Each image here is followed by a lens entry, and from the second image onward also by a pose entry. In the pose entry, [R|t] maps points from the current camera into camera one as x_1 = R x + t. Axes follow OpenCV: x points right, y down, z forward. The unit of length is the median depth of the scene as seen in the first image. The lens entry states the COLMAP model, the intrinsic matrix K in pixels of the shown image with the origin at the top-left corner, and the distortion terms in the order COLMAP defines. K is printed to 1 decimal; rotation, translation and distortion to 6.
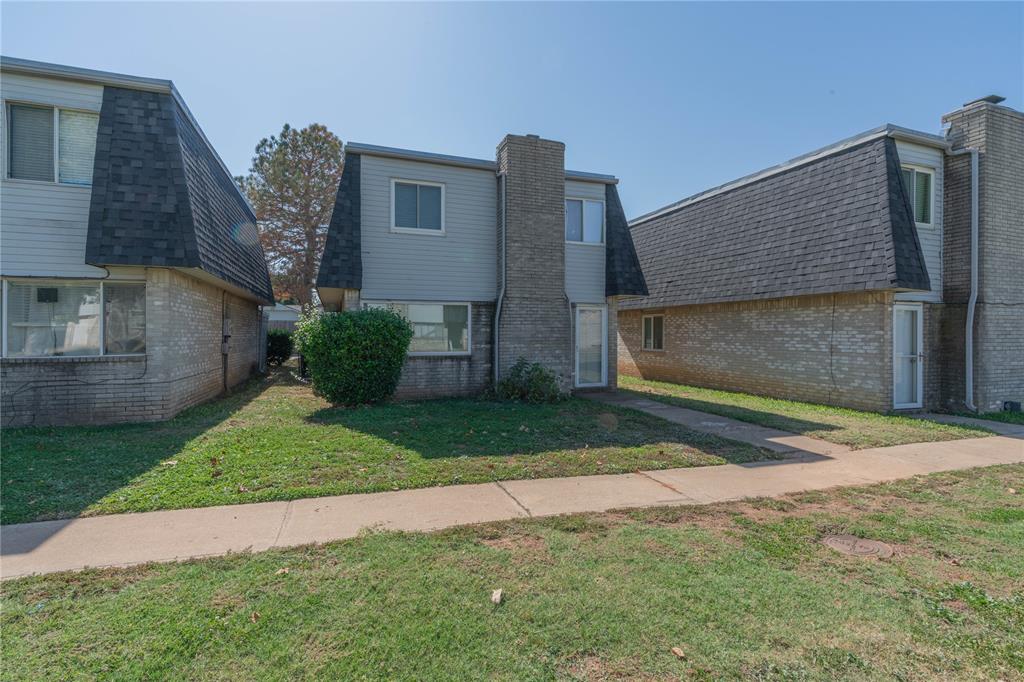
lens RADIAL K [[463.8, 0, 514.1], [0, 463.8, 333.6], [0, 0, 1]] dist [-0.001070, 0.000062]
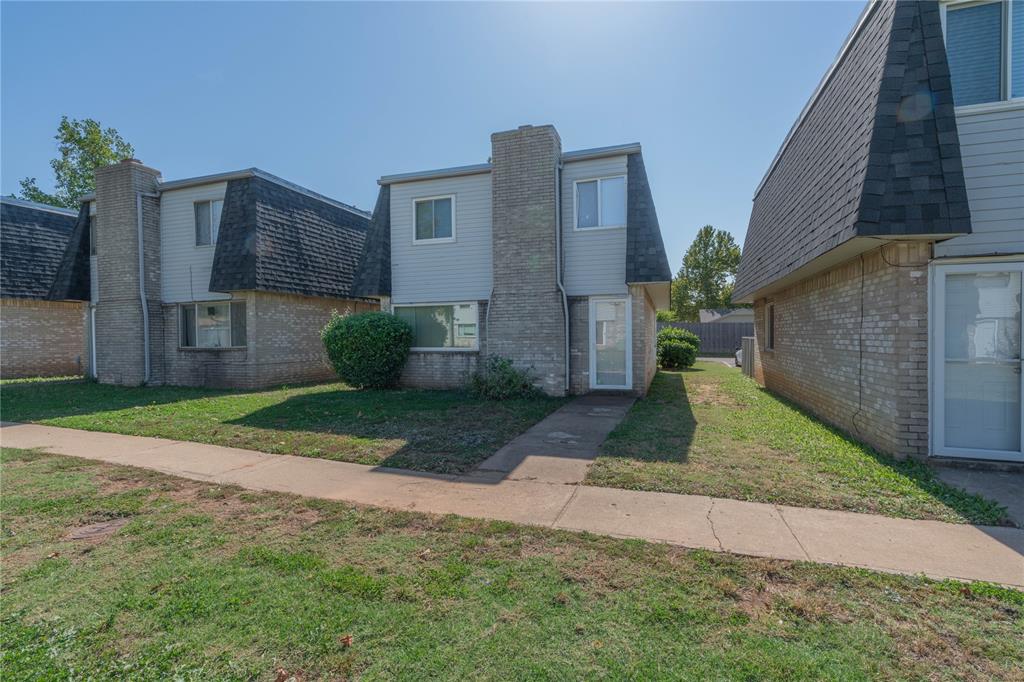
lens RADIAL K [[455.6, 0, 512.0], [0, 455.6, 341.0], [0, 0, 1]] dist [-0.003493, 0.000343]
pose [[0.799647, -0.001249, -0.600469, 0.645790], [0.009408, 0.999901, 0.010449, 0.014322], [0.600397, -0.014005, 0.799579, 0.233041]]
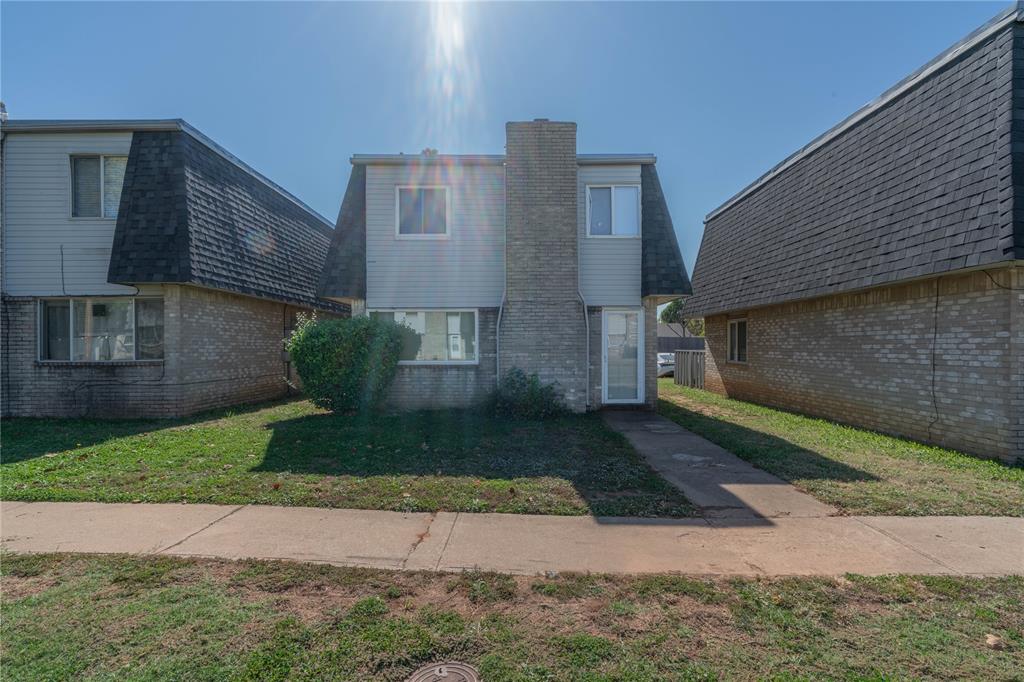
lens RADIAL K [[461.4, 0, 514.9], [0, 461.4, 349.3], [0, 0, 1]] dist [-0.002598, 0.001492]
pose [[0.944104, -0.000583, -0.329648, 0.311141], [0.002280, 0.999986, 0.004761, 0.011857], [0.329640, -0.005246, 0.944092, 0.155065]]
